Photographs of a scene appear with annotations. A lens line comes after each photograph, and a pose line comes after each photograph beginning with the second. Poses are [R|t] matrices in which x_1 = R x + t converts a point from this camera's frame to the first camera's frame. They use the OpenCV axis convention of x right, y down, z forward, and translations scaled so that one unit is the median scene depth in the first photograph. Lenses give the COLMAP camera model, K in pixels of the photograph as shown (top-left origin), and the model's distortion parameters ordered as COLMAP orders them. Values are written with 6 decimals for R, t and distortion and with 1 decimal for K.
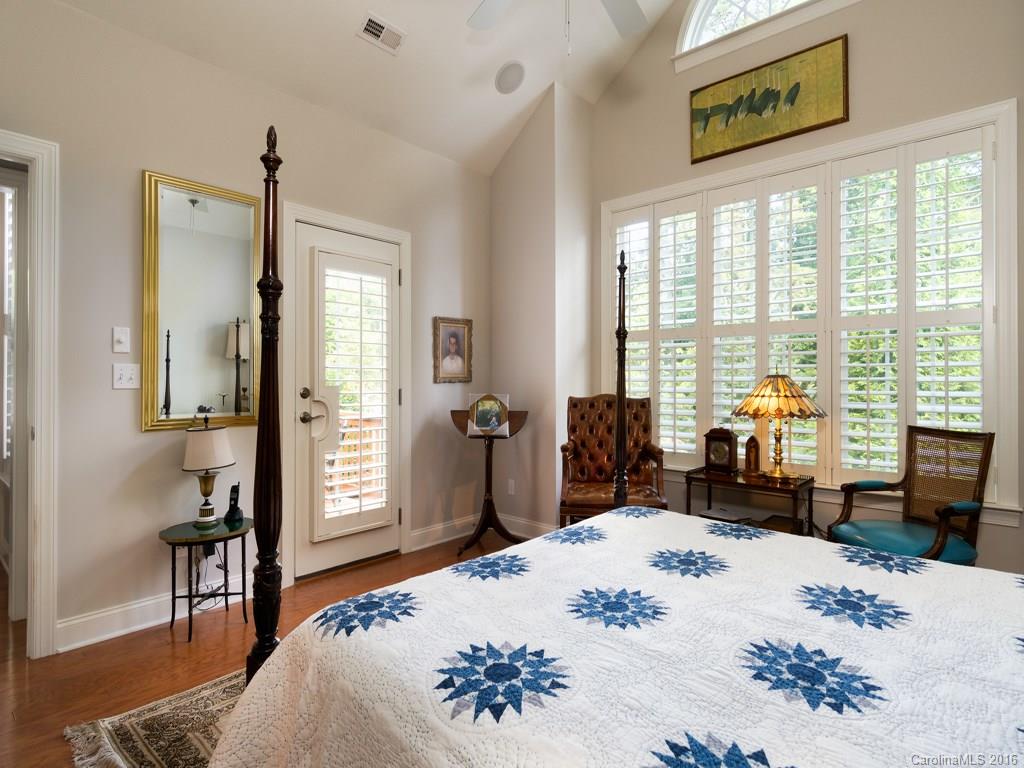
lens RADIAL K [[538.3, 0, 508.3], [0, 538.3, 367.2], [0, 0, 1]] dist [-0.032195, -0.000274]
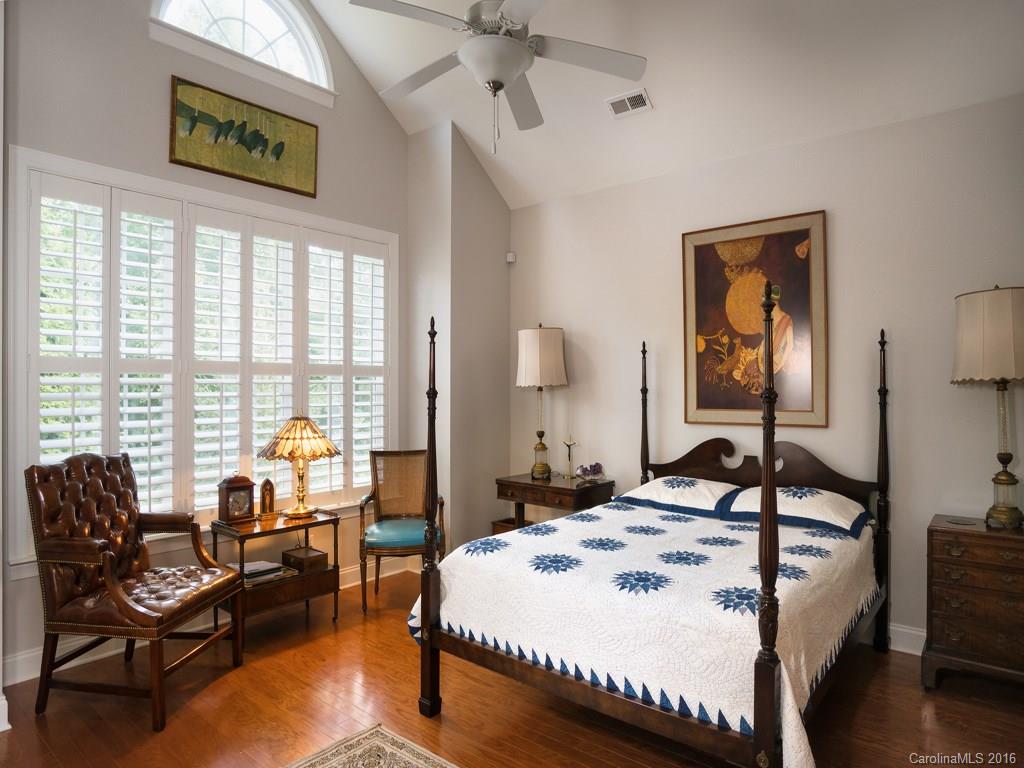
lens RADIAL K [[583.9, 0, 512.0], [0, 583.9, 384.0], [0, 0, 1]] dist [-0.071501, 0.000047]
pose [[-0.026044, 0.010350, 0.999607, -0.601838], [-0.022969, 0.999676, -0.010950, -0.045368], [-0.999397, -0.023245, -0.025798, 0.544561]]
